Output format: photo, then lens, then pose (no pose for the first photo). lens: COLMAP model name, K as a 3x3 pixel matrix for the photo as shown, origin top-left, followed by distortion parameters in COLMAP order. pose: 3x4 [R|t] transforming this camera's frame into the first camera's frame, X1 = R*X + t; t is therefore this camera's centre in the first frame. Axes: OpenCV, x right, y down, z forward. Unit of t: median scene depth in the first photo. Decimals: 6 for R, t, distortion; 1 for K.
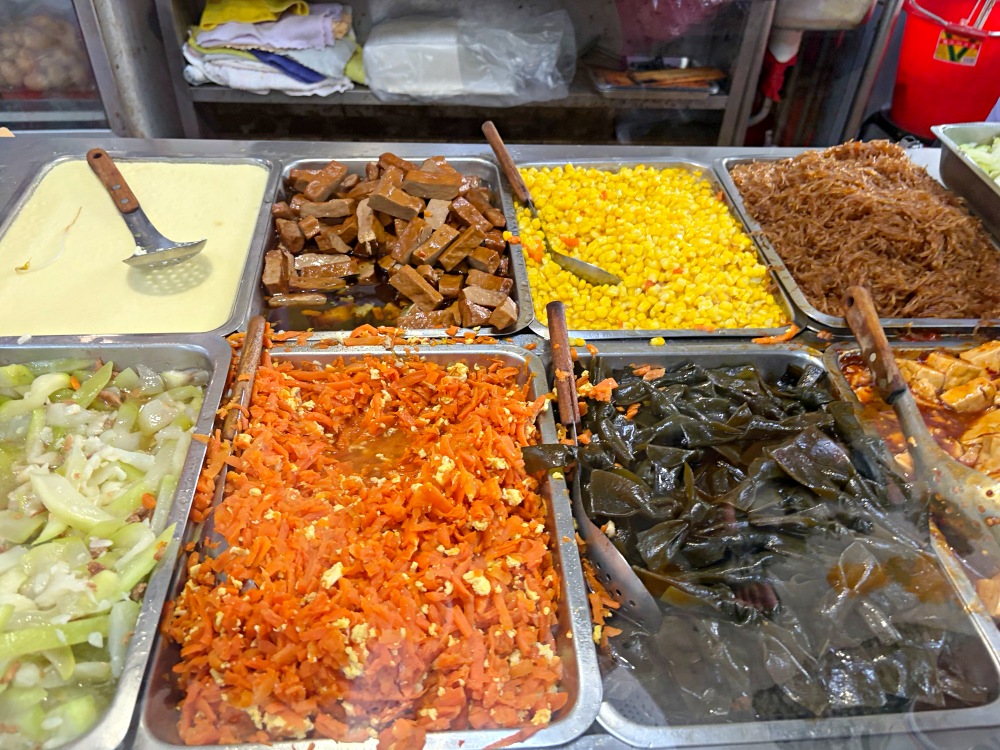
lens RADIAL K [[786.5, 0, 500.0], [0, 786.5, 375.0], [0, 0, 1]] dist [0.060086, -0.062071]
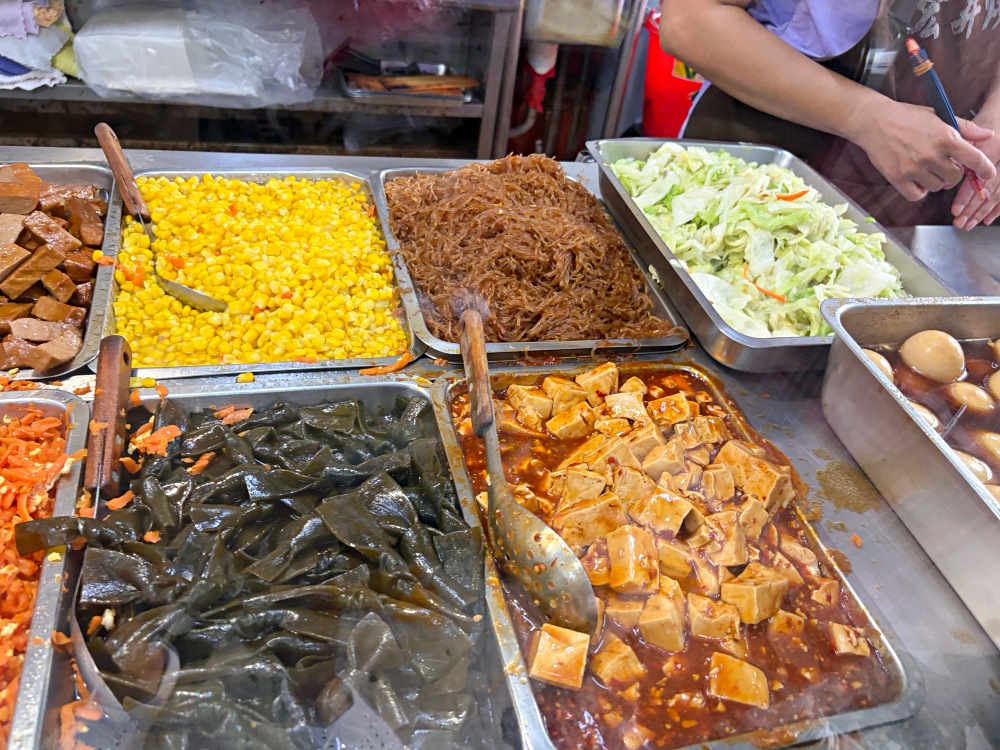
lens RADIAL K [[786.5, 0, 500.0], [0, 786.5, 375.0], [0, 0, 1]] dist [0.060086, -0.062071]
pose [[0.978740, -0.041222, 0.200918, 0.264898], [0.042330, 0.999103, -0.001218, -0.028614], [-0.200688, 0.009697, 0.979607, 0.068383]]
